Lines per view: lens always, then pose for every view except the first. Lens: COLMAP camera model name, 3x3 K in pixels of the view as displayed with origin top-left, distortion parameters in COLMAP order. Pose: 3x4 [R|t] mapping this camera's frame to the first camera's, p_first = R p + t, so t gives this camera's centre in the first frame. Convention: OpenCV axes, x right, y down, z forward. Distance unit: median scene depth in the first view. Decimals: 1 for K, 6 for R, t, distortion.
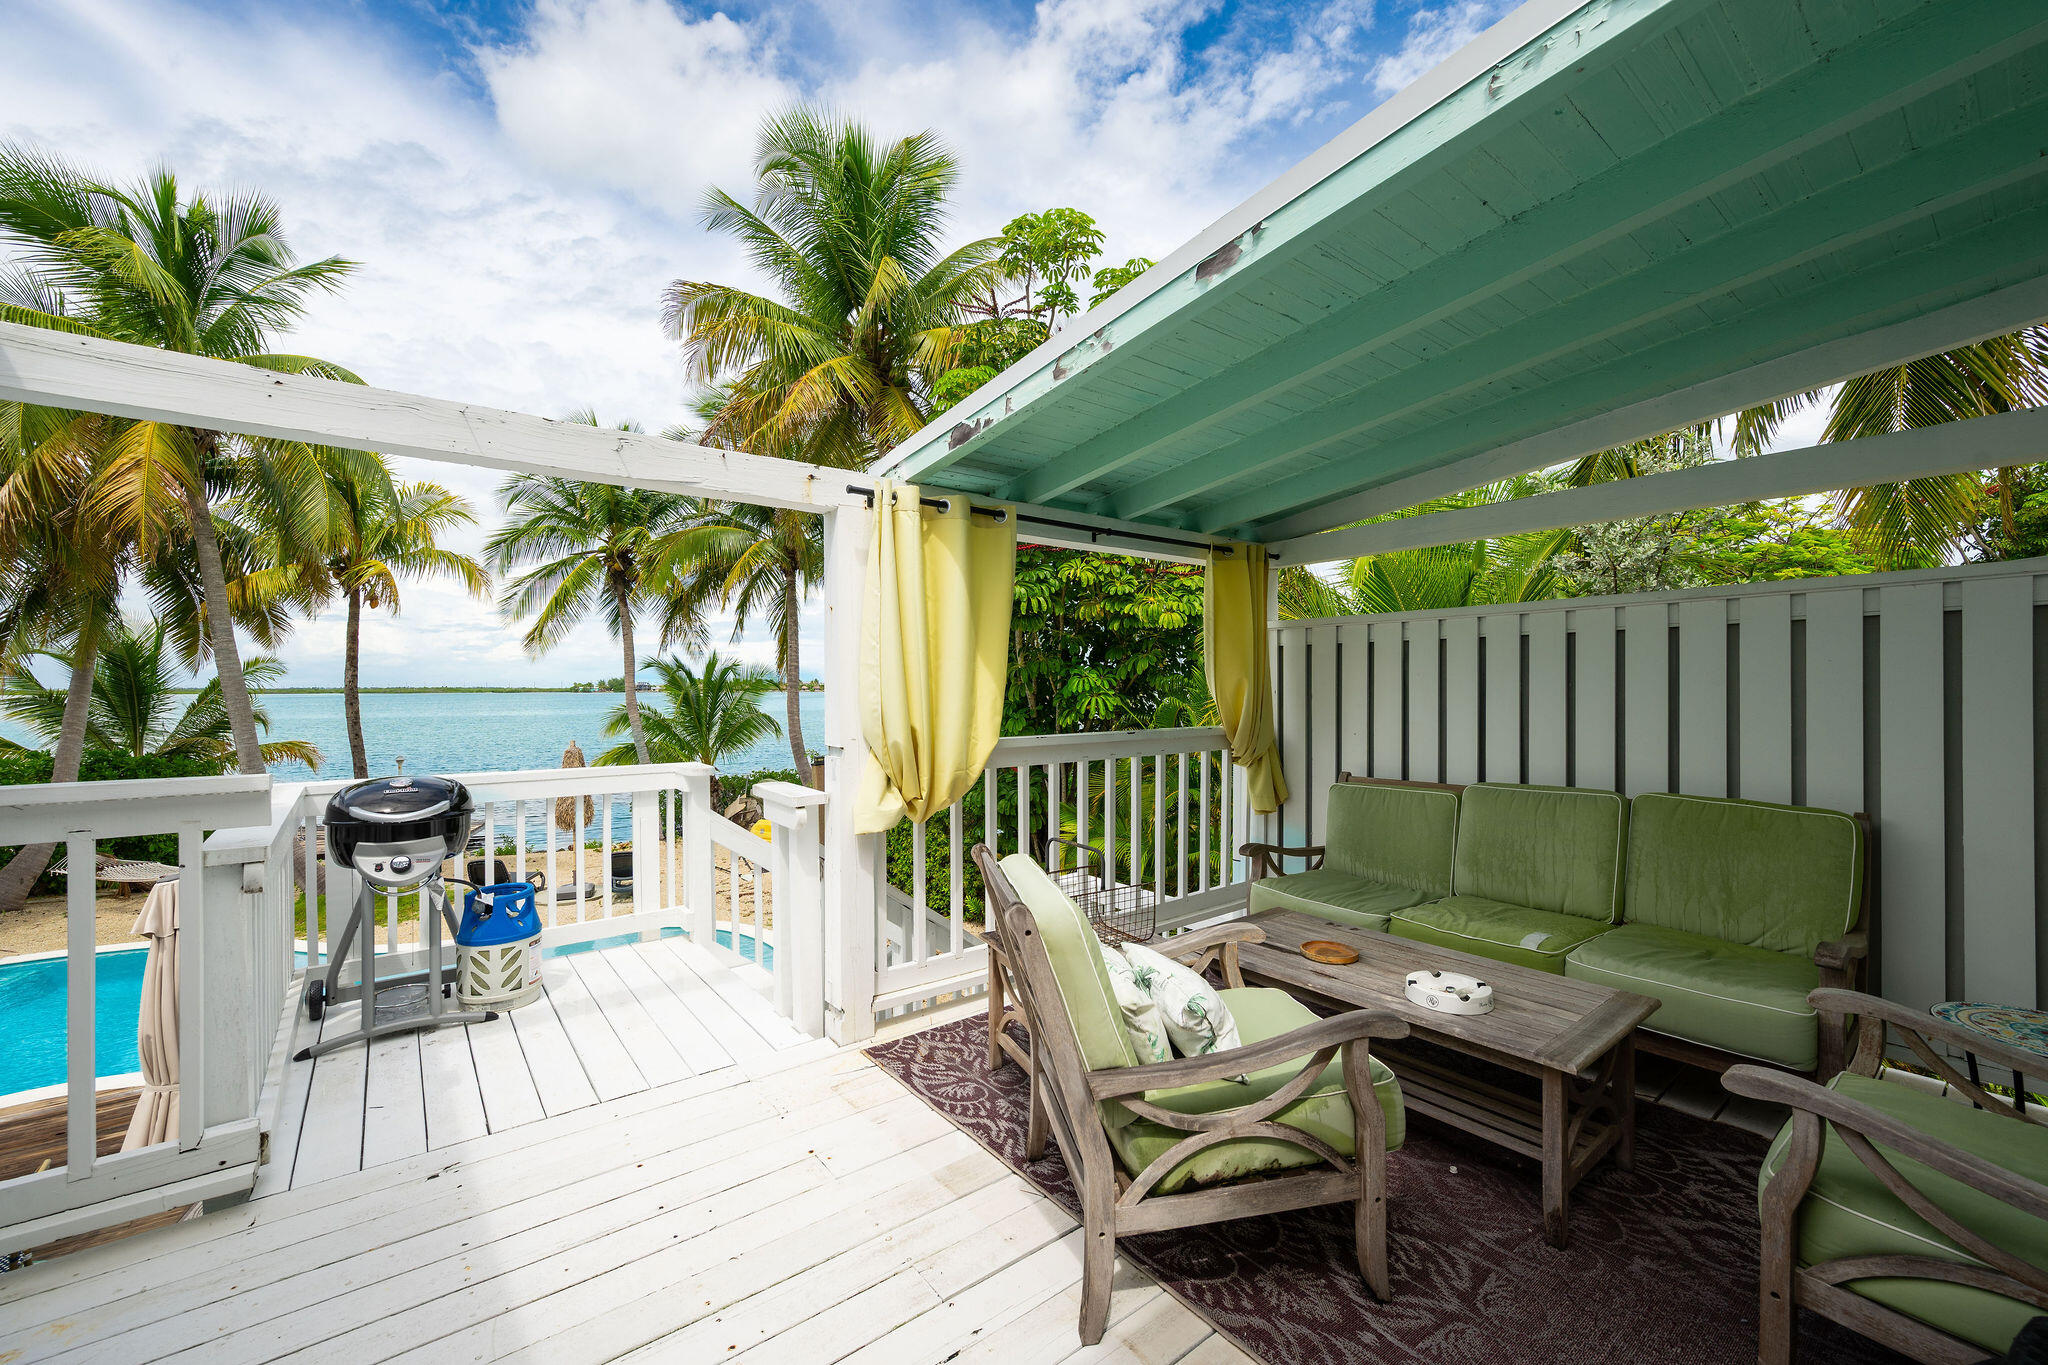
lens RADIAL K [[807.1, 0, 1030.0], [0, 807.1, 690.2], [0, 0, 1]] dist [-0.000807, 0.000308]
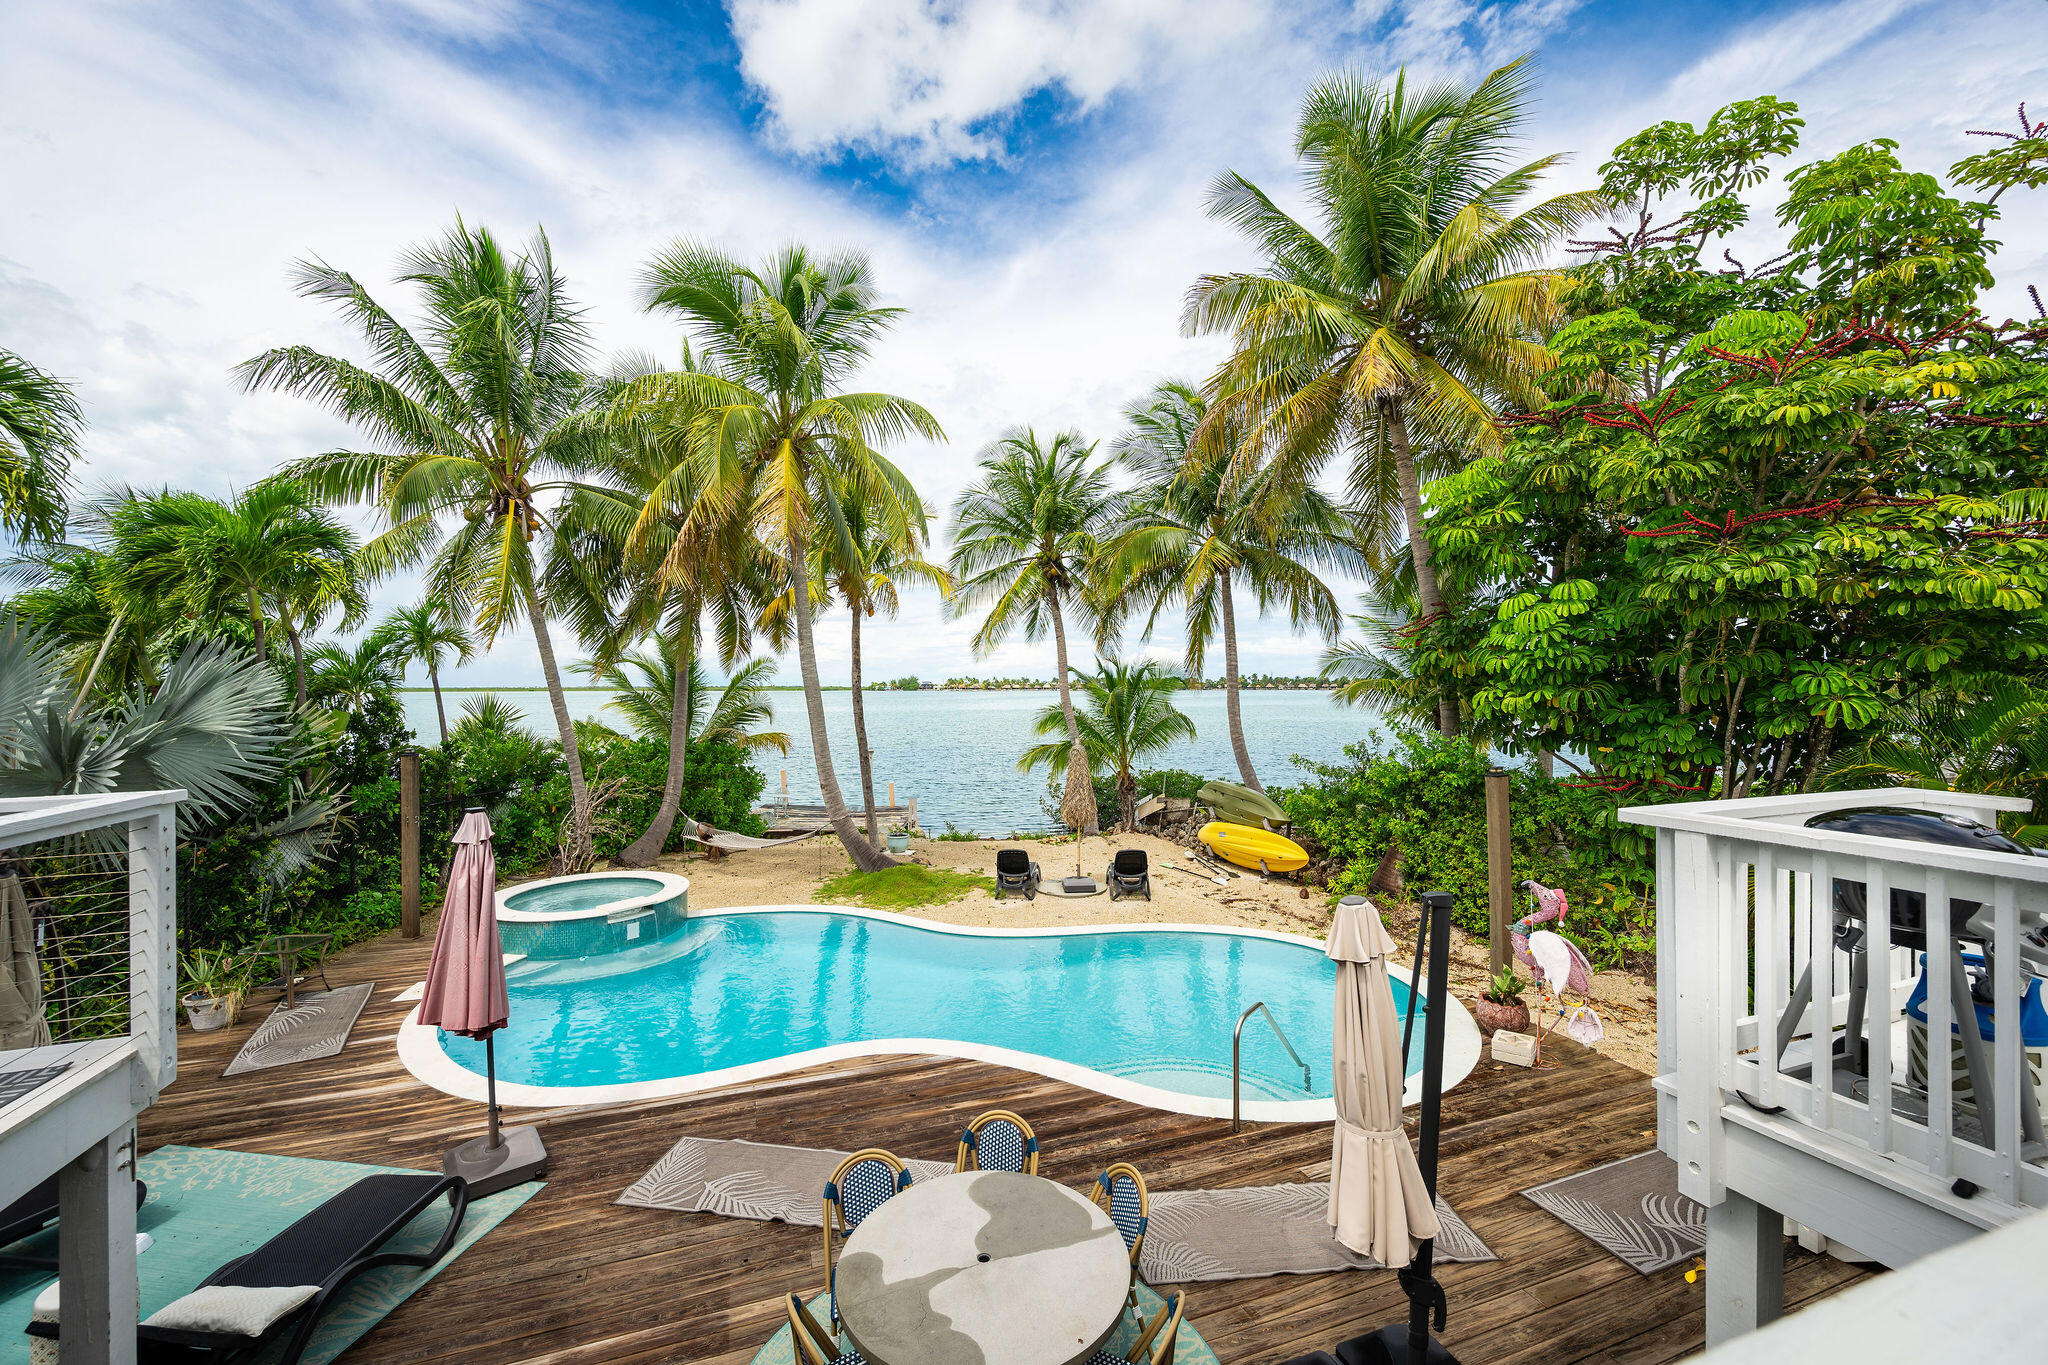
lens RADIAL K [[795.7, 0, 1012.2], [0, 795.7, 688.8], [0, 0, 1]] dist [-0.001751, -0.000237]
pose [[0.949684, 0.003067, -0.313193, -0.282316], [-0.003496, 0.999994, -0.000809, -0.000109], [0.313189, 0.001863, 0.949689, 0.006947]]
